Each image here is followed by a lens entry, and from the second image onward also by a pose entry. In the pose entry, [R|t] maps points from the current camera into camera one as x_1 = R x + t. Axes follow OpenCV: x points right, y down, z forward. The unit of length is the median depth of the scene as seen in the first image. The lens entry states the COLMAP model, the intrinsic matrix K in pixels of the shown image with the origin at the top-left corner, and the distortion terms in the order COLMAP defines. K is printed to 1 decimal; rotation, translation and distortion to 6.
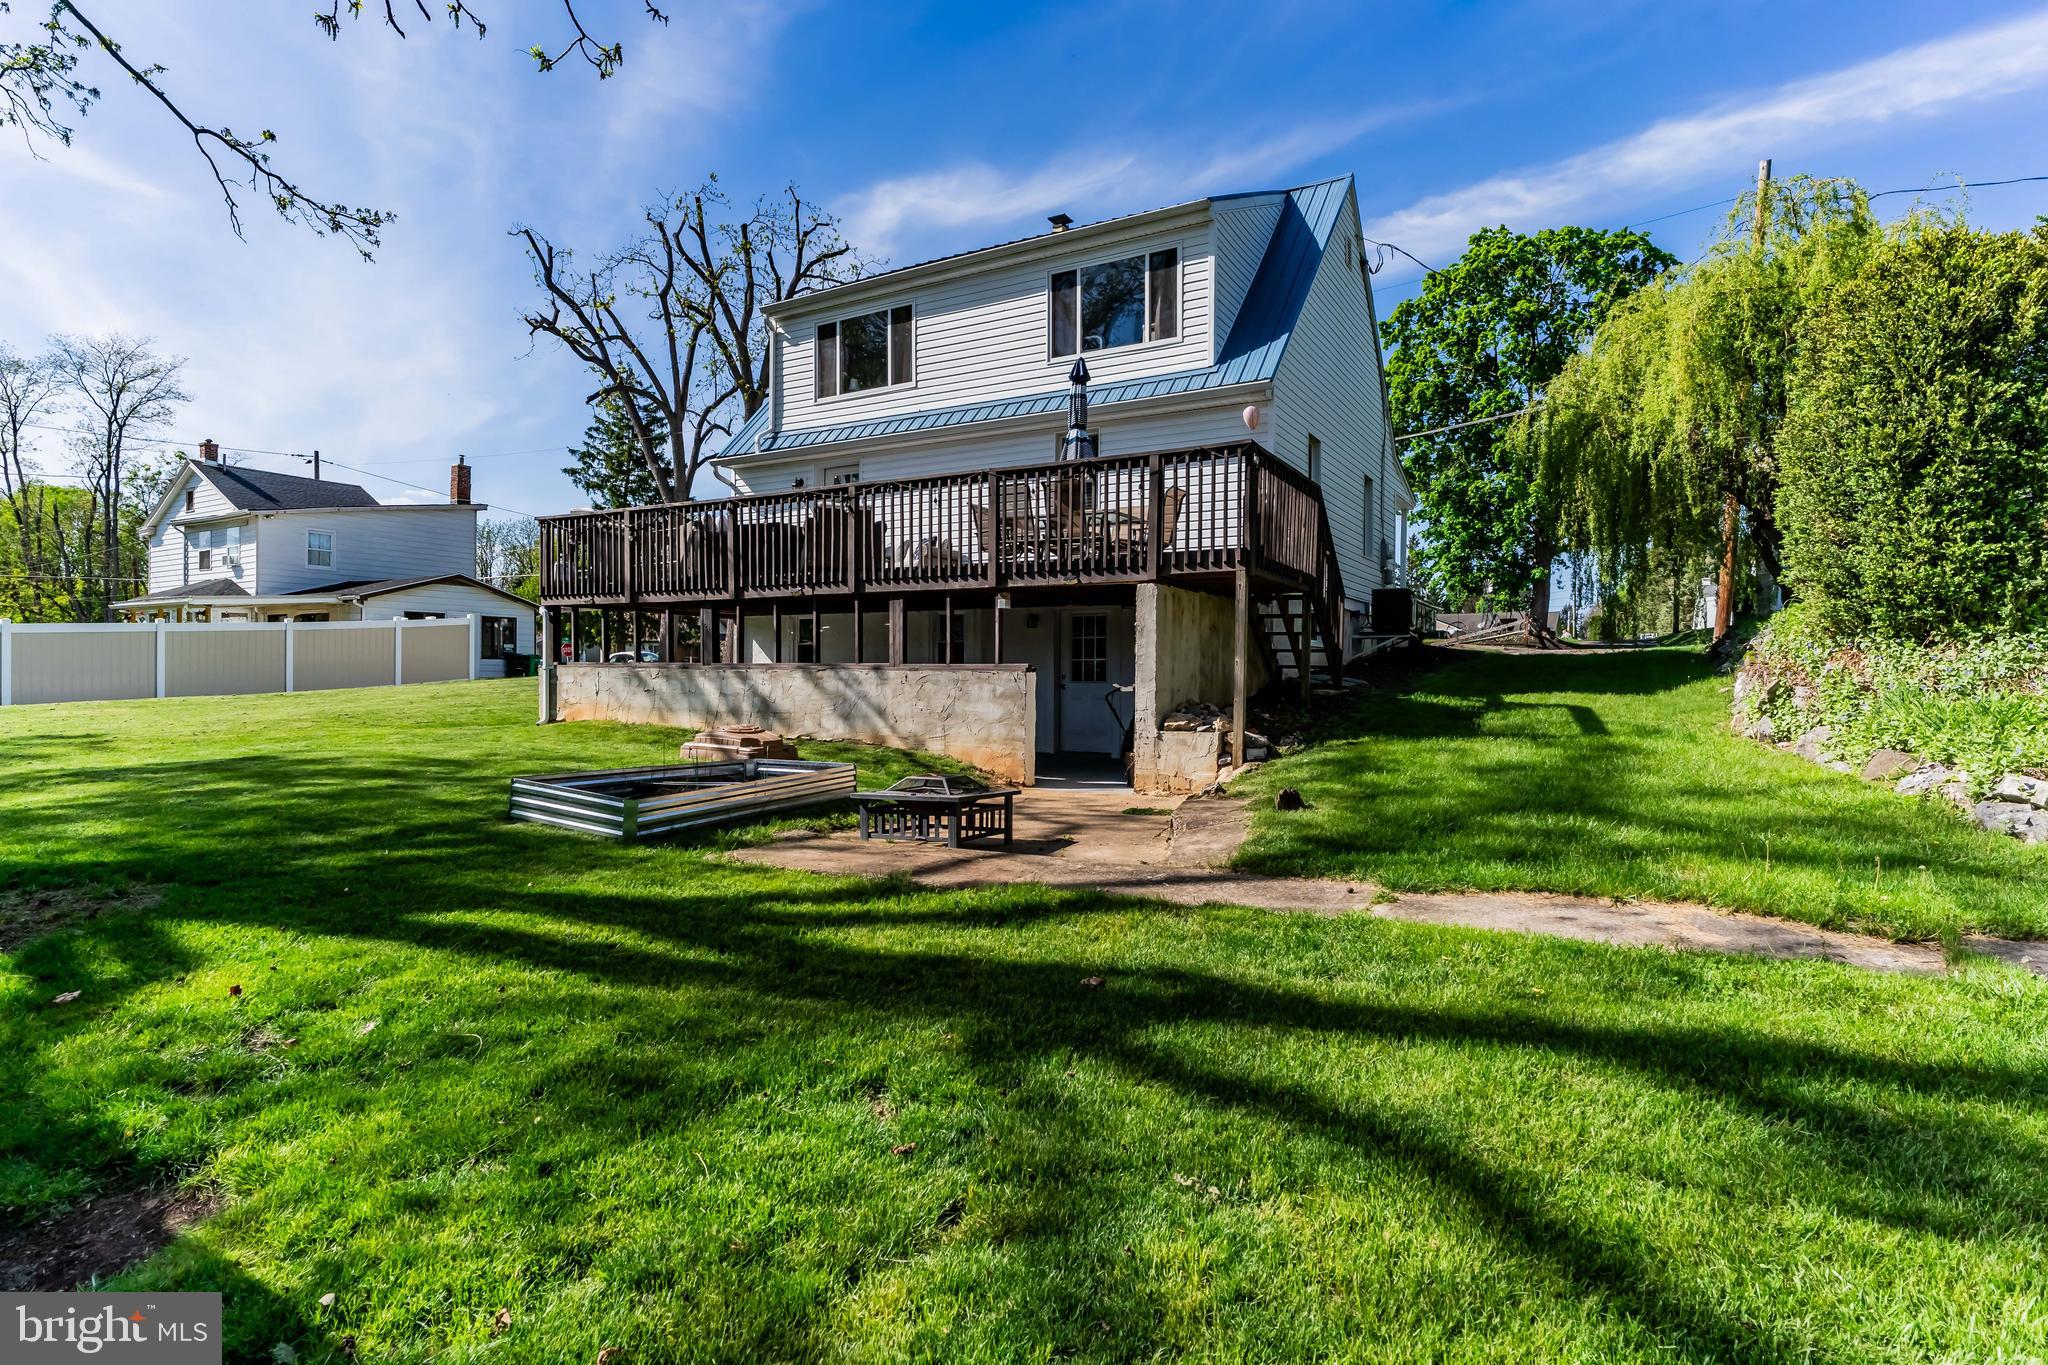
lens RADIAL K [[1043.7, 0, 1021.5], [0, 1043.7, 683.6], [0, 0, 1]] dist [-0.005236, 0.000826]
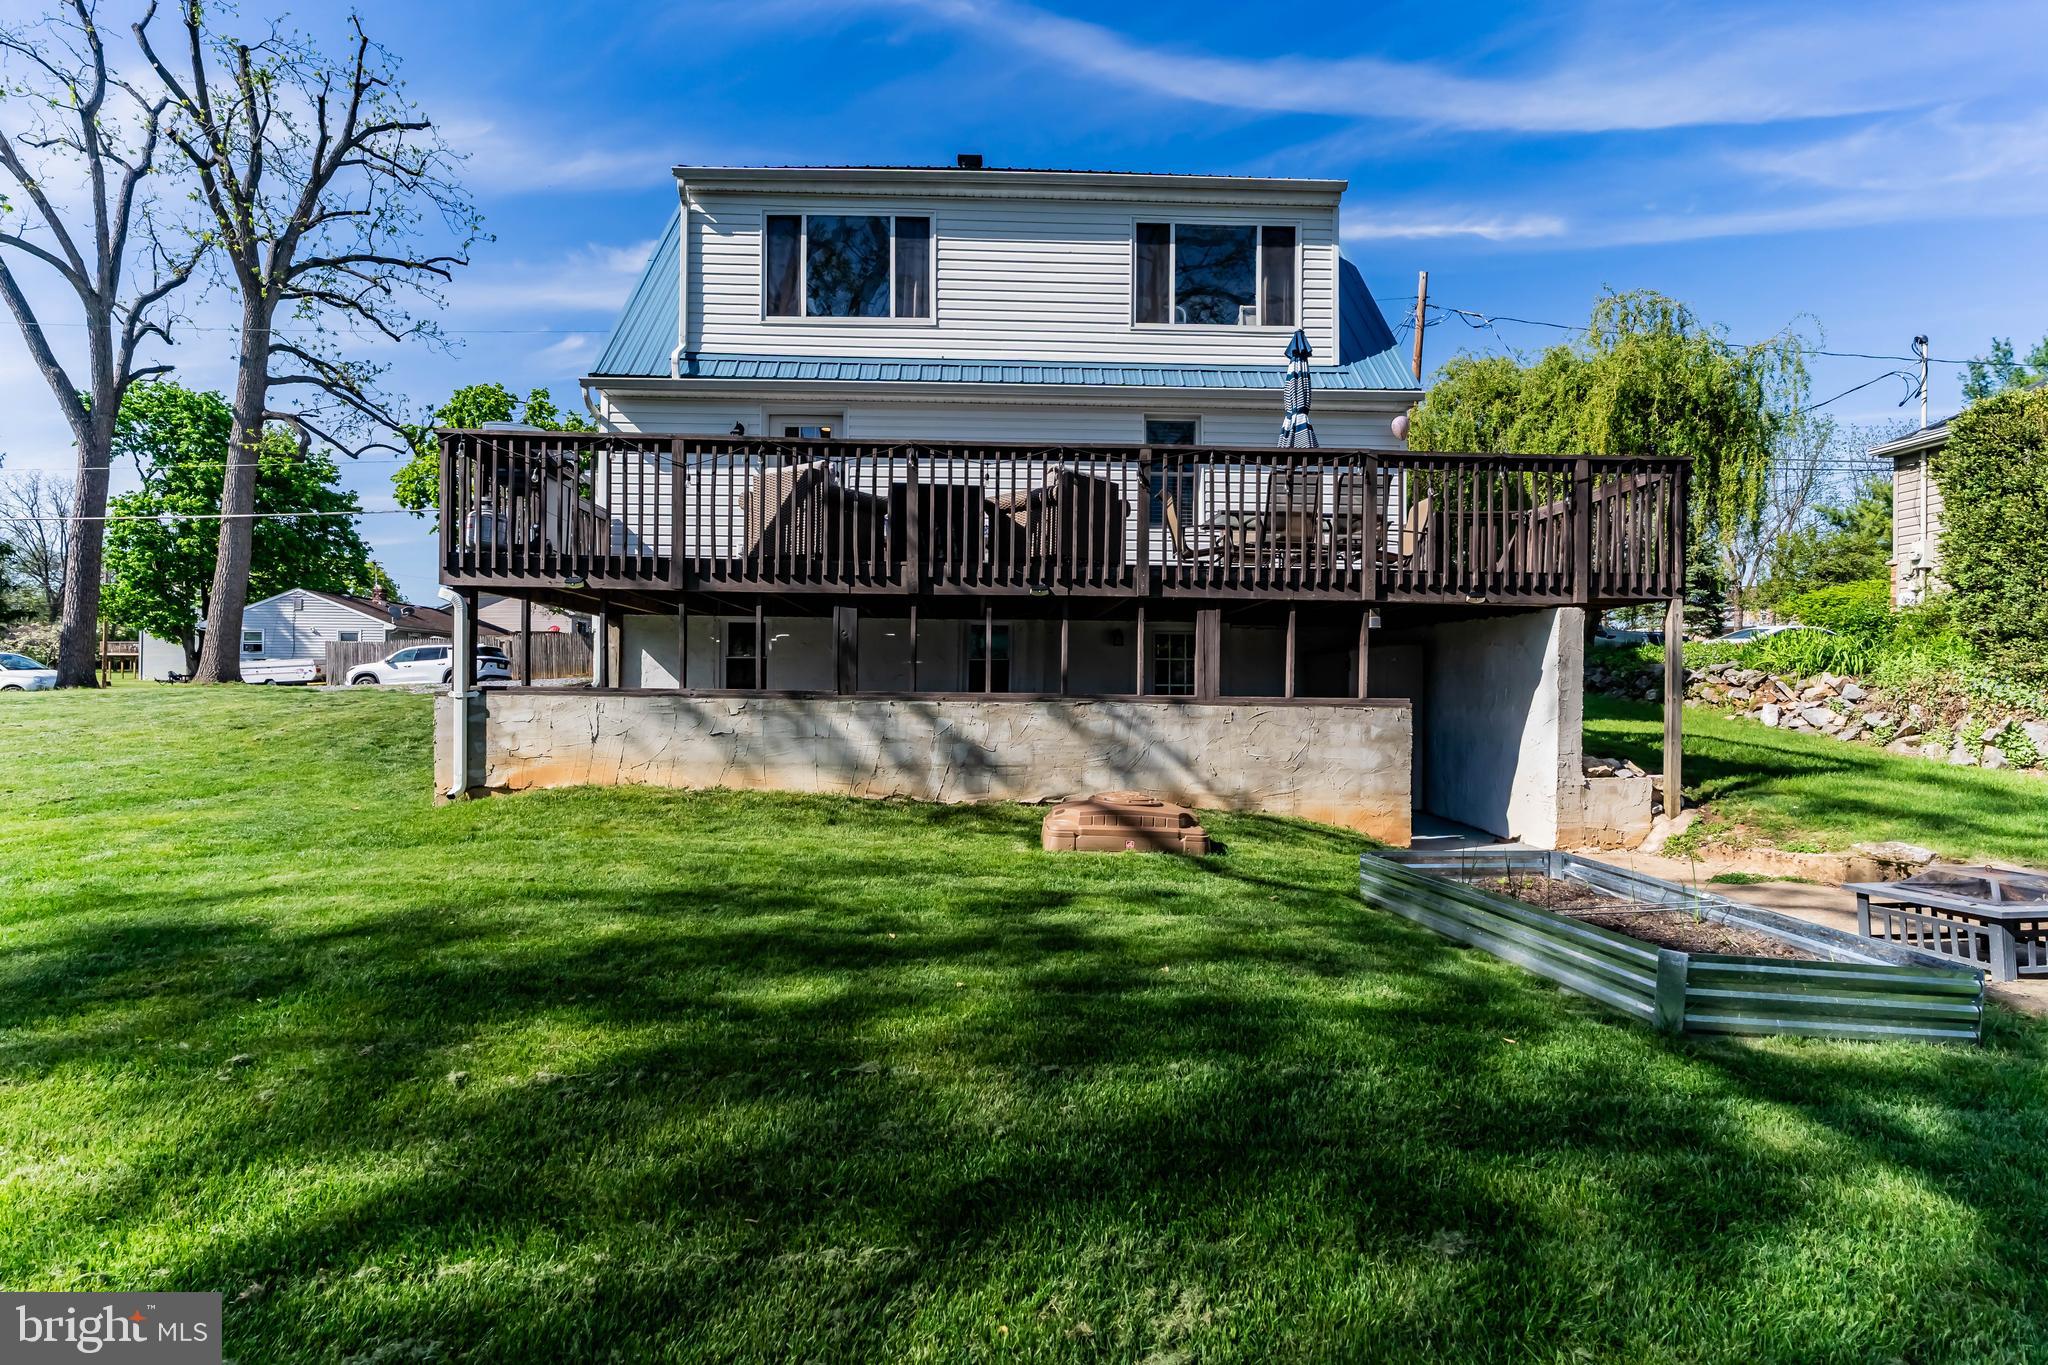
lens RADIAL K [[1072.1, 0, 1034.4], [0, 1072.1, 692.2], [0, 0, 1]] dist [-0.017948, 0.001158]
pose [[0.845170, 0.007225, 0.534449, -0.519076], [-0.001666, 0.999939, -0.010884, -0.011196], [-0.534495, 0.008309, 0.845131, 0.350676]]
